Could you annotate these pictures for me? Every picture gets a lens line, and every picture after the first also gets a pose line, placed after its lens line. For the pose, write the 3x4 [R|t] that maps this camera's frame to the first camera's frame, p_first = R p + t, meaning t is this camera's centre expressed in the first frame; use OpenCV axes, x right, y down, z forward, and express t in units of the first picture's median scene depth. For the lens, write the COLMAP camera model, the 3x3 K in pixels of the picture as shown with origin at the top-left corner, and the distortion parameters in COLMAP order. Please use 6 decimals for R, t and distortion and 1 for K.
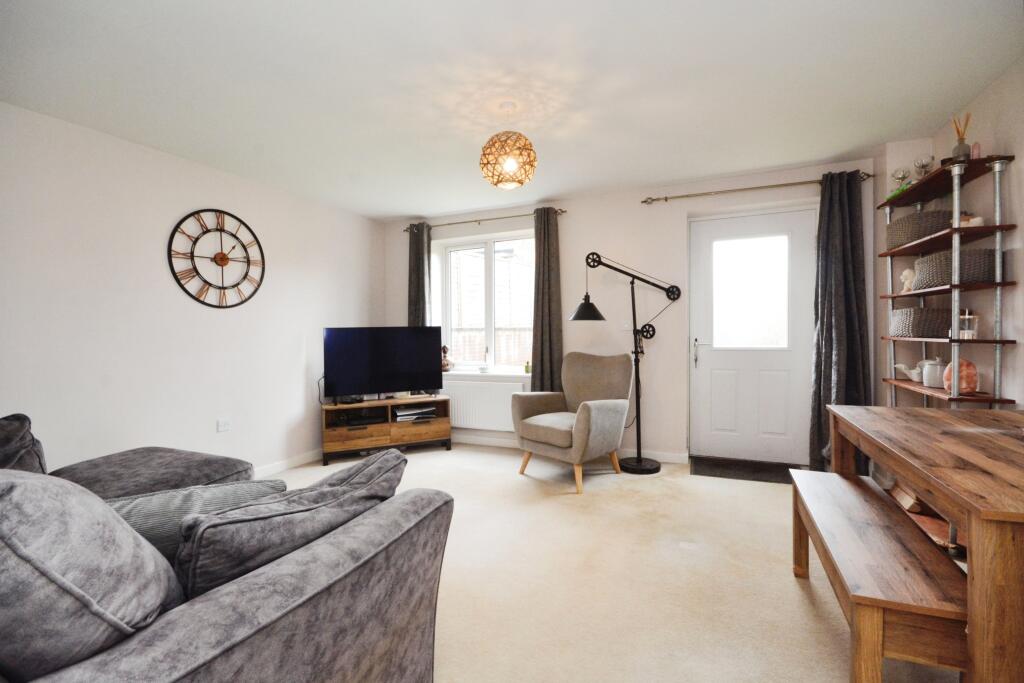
lens RADIAL K [[448.5, 0, 512.0], [0, 448.5, 341.5], [0, 0, 1]] dist [-0.019132, -0.000080]
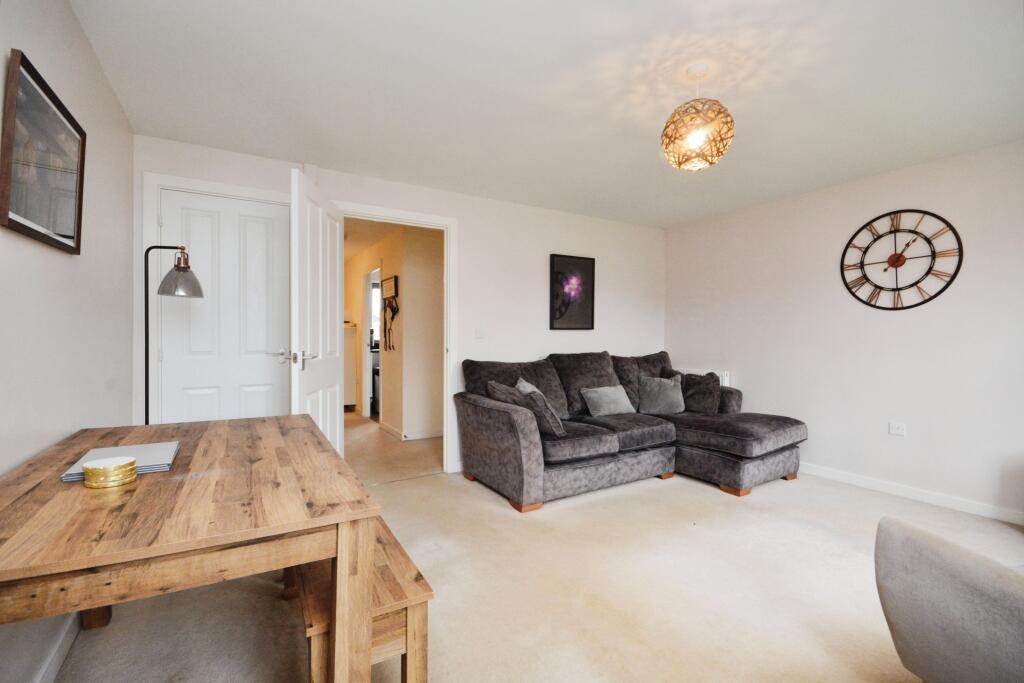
lens RADIAL K [[448.5, 0, 512.0], [0, 448.5, 341.5], [0, 0, 1]] dist [-0.019132, -0.000080]
pose [[-0.573075, 0.016634, -0.819334, 0.634121], [-0.013781, 0.999457, 0.029930, -0.022522], [0.819387, 0.028444, -0.572535, 0.858452]]
